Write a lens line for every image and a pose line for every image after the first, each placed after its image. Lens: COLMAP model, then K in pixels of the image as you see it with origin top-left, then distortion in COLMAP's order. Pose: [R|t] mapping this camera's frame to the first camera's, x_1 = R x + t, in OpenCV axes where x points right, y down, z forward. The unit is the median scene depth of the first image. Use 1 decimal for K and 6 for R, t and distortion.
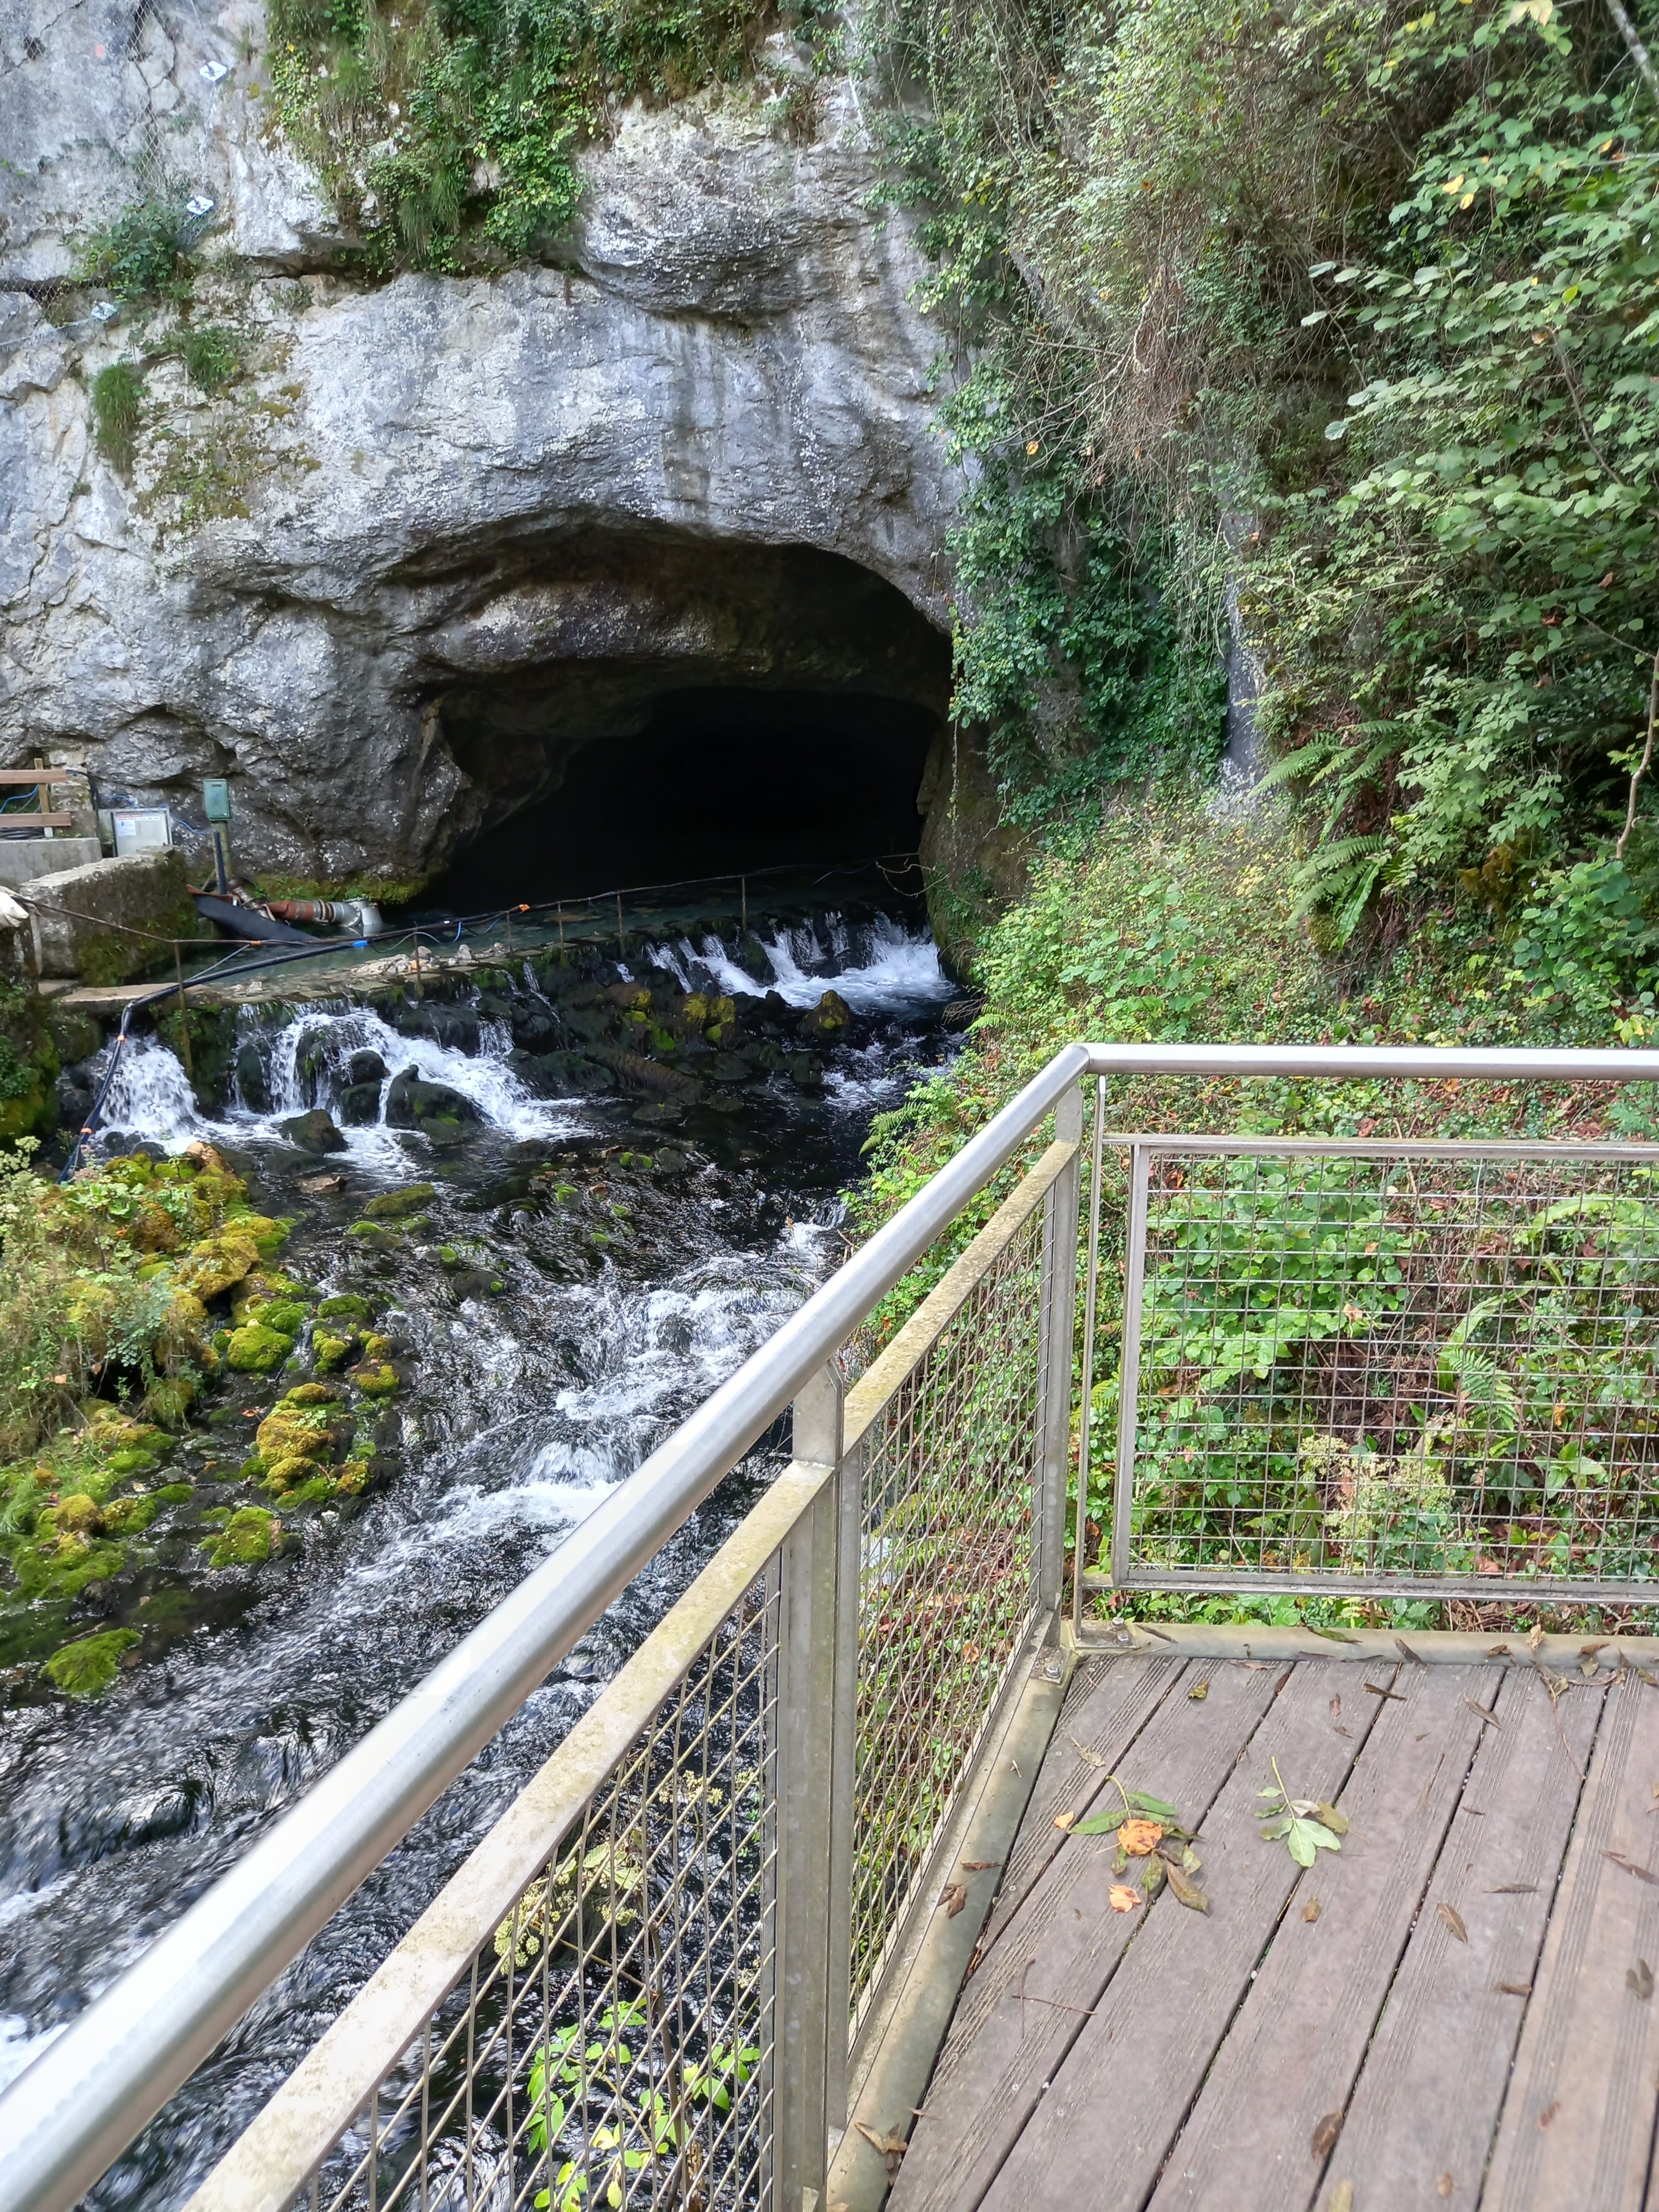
lens RADIAL K [[1635.9, 0, 822.9], [0, 1635.9, 1135.0], [0, 0, 1]] dist [0.013290, 0.016511]
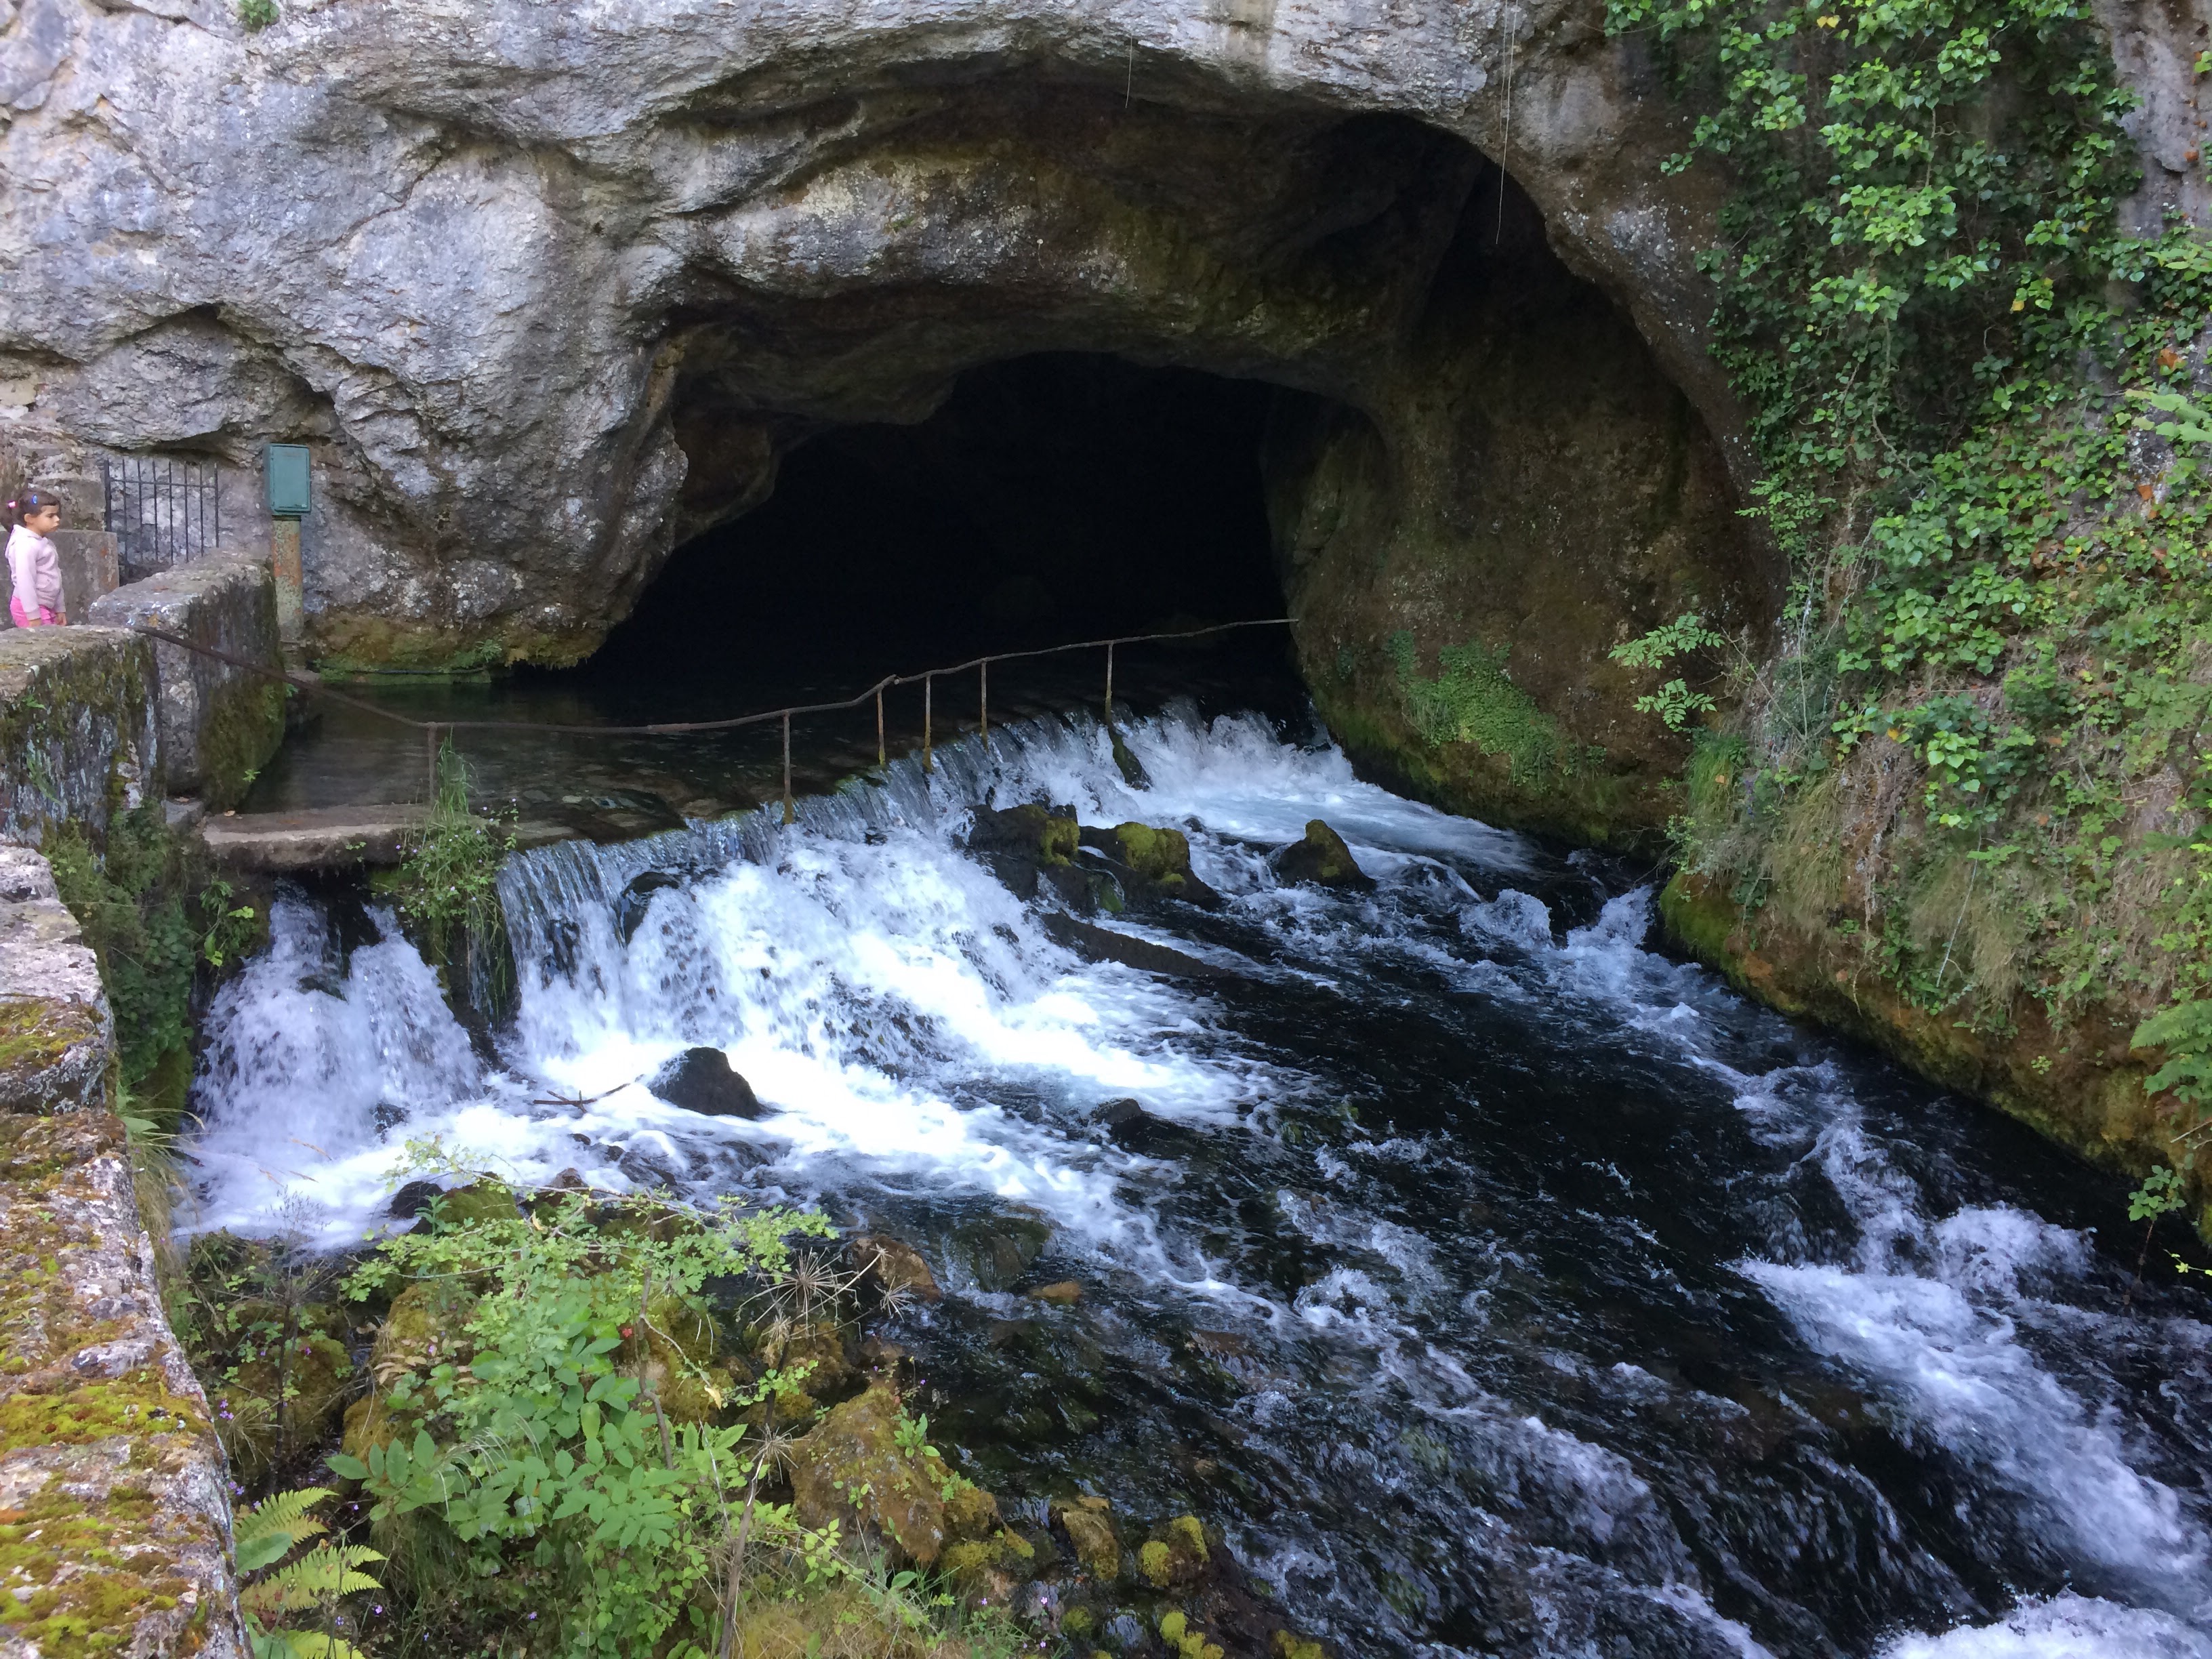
lens RADIAL K [[1901.4, 0, 1117.7], [0, 1901.4, 852.8], [0, 0, 1]] dist [0.027173, -0.036191]
pose [[0.967168, 0.002624, 0.254126, -0.297429], [0.013263, 0.998063, -0.060782, -0.033636], [-0.253793, 0.062157, 0.965259, 0.332258]]
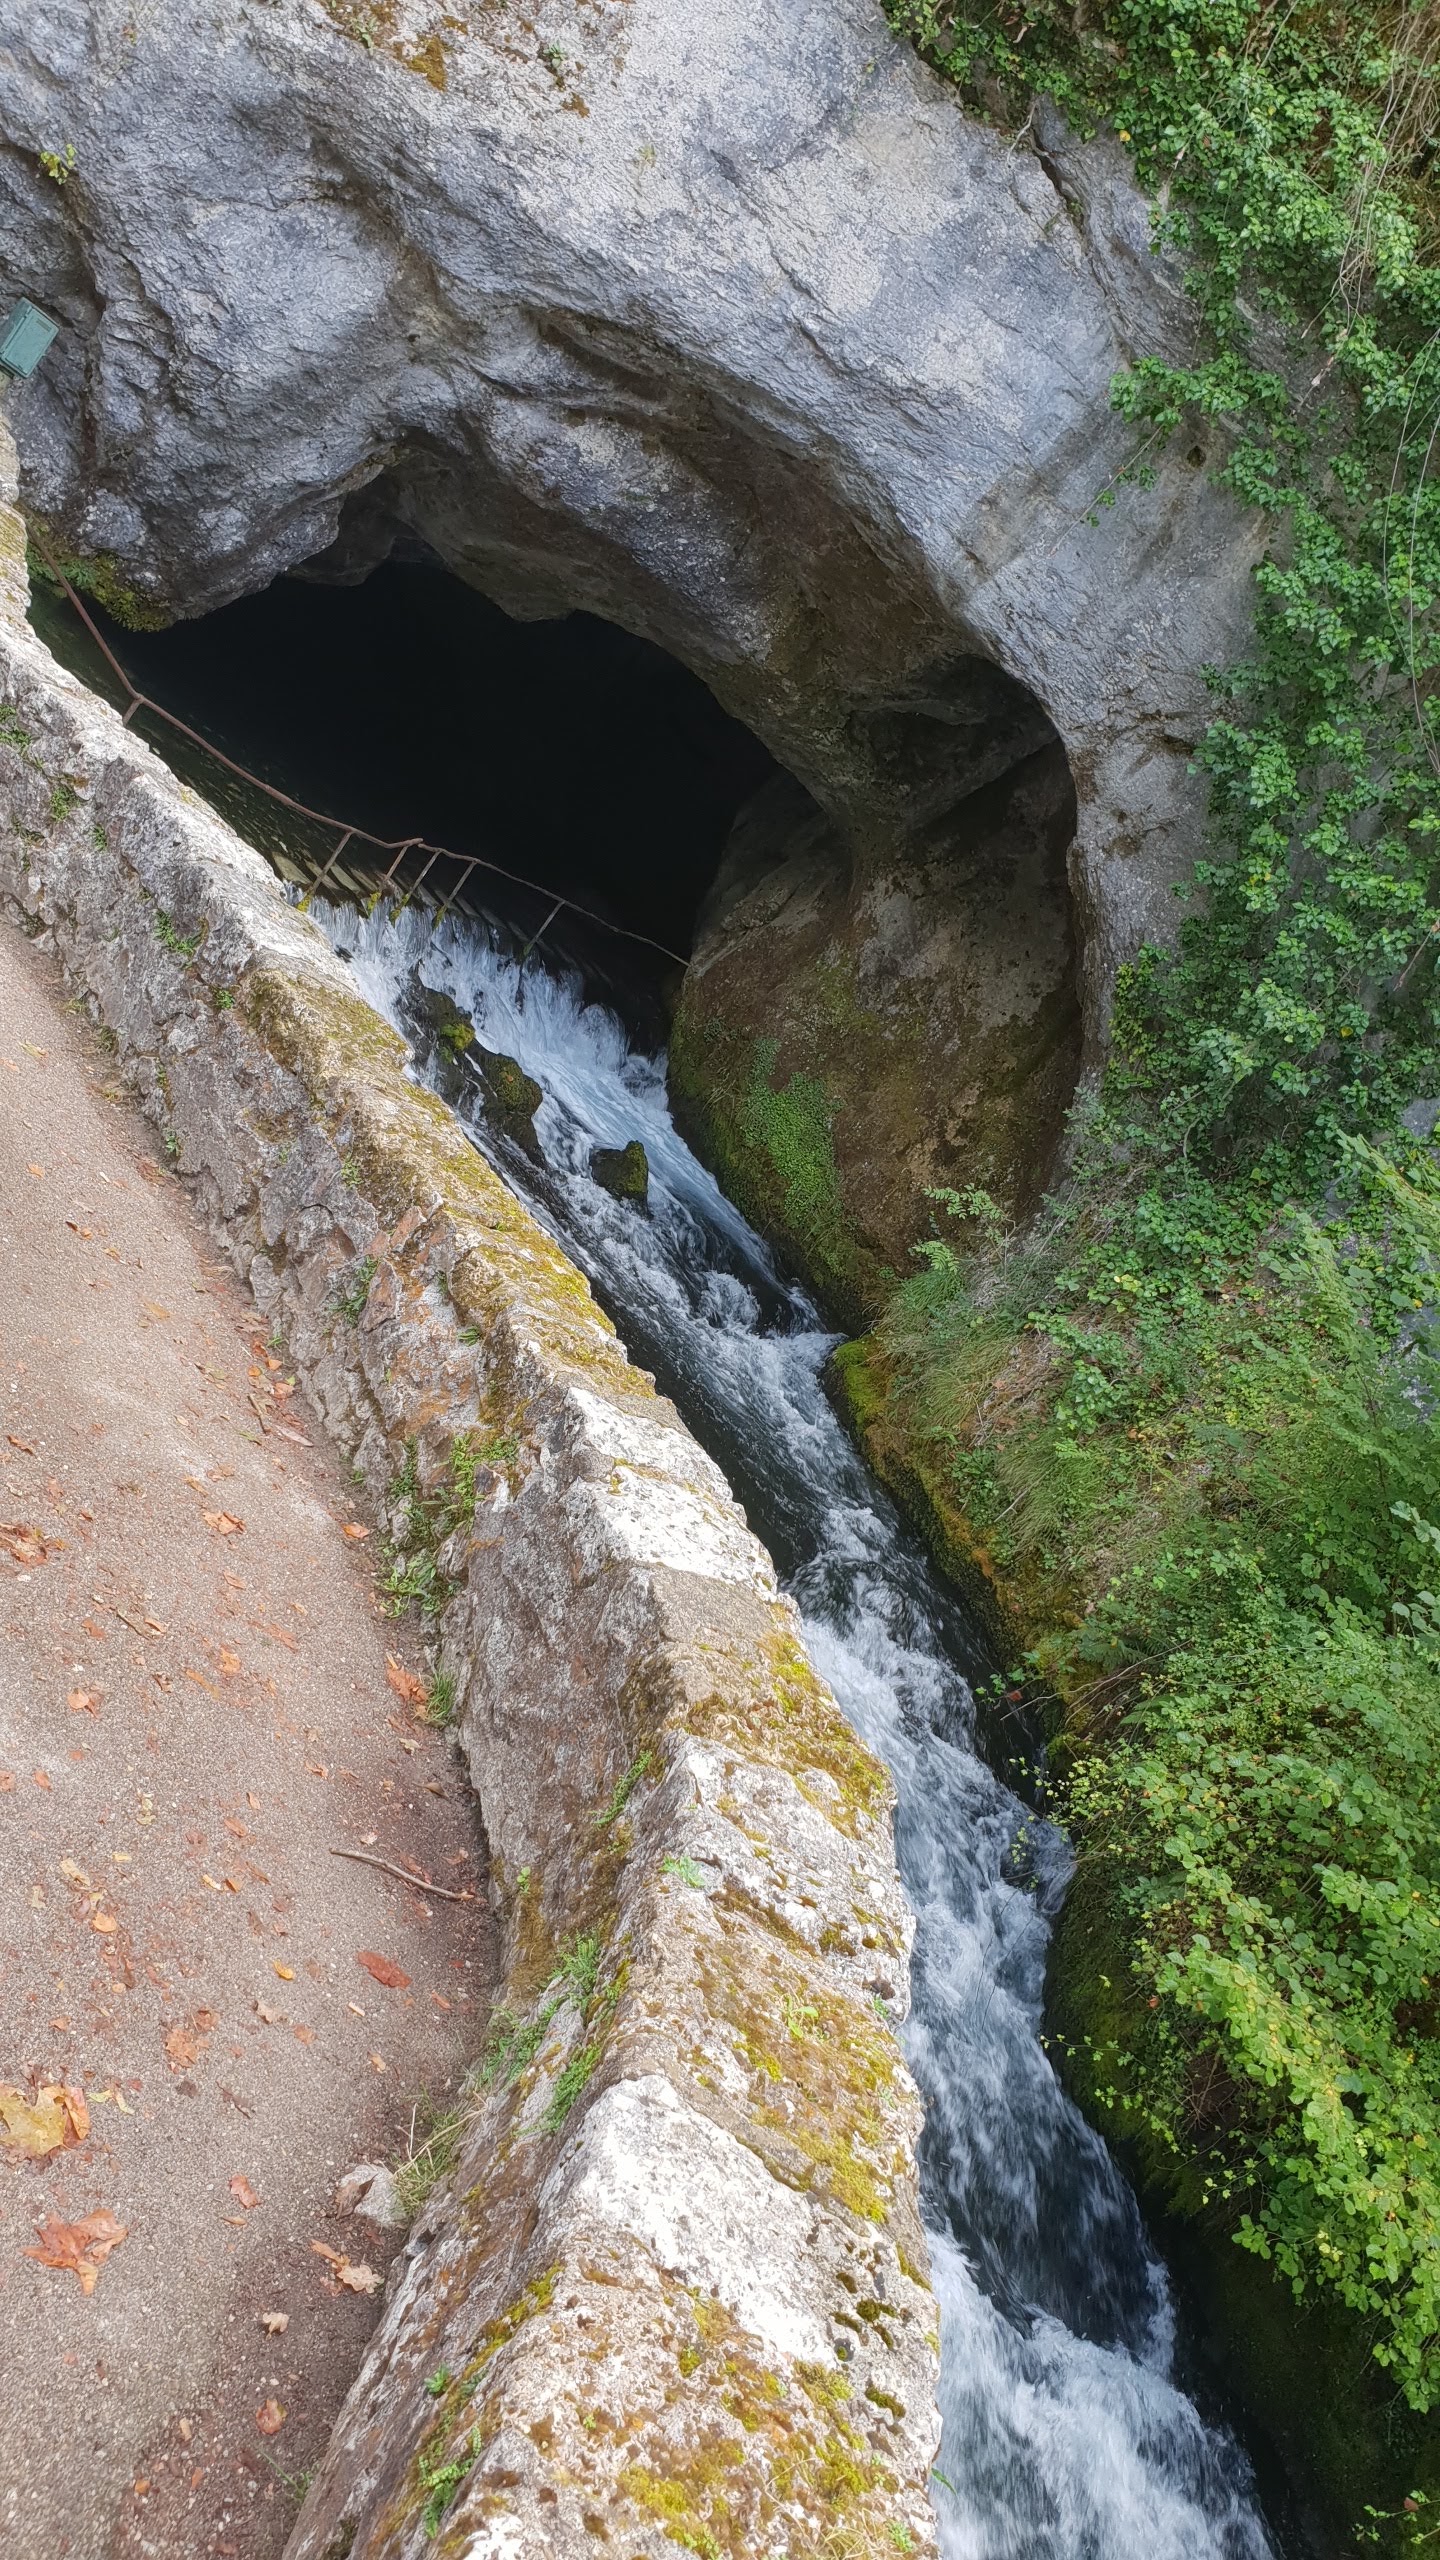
lens RADIAL K [[2019.0, 0, 690.5], [0, 2019.0, 1312.4], [0, 0, 1]] dist [0.001954, 0.031680]
pose [[0.738282, 0.474514, 0.479349, -0.434104], [-0.527033, 0.849348, -0.029058, -0.007597], [-0.420923, -0.231180, 0.877143, 0.178620]]
